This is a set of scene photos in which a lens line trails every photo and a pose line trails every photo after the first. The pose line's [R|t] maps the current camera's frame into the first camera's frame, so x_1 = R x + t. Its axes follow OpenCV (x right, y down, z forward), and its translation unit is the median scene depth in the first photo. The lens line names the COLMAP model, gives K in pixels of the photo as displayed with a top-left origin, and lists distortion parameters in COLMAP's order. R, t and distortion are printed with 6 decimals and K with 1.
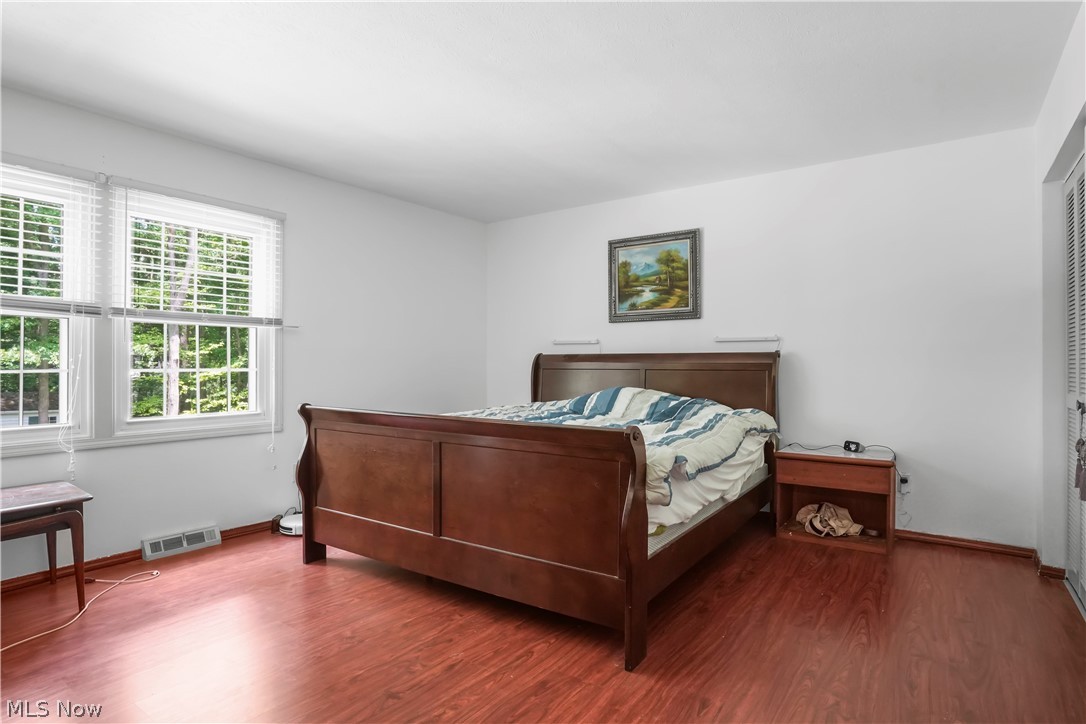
lens RADIAL K [[567.8, 0, 549.4], [0, 567.8, 363.4], [0, 0, 1]] dist [-0.025552, -0.000381]
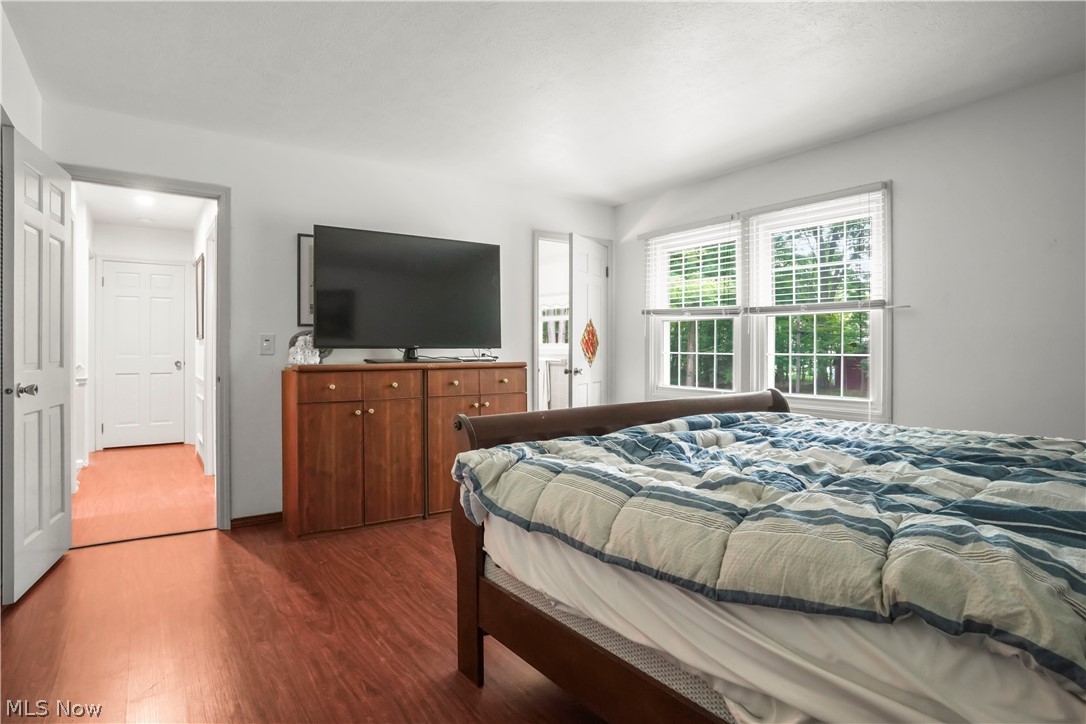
lens RADIAL K [[567.8, 0, 547.9], [0, 567.8, 355.7], [0, 0, 1]] dist [-0.025552, -0.000381]
pose [[-0.291821, 0.002182, -0.956471, 0.598785], [-0.004816, 0.999981, 0.003751, 0.011667], [0.956461, 0.005701, -0.291805, 0.844064]]
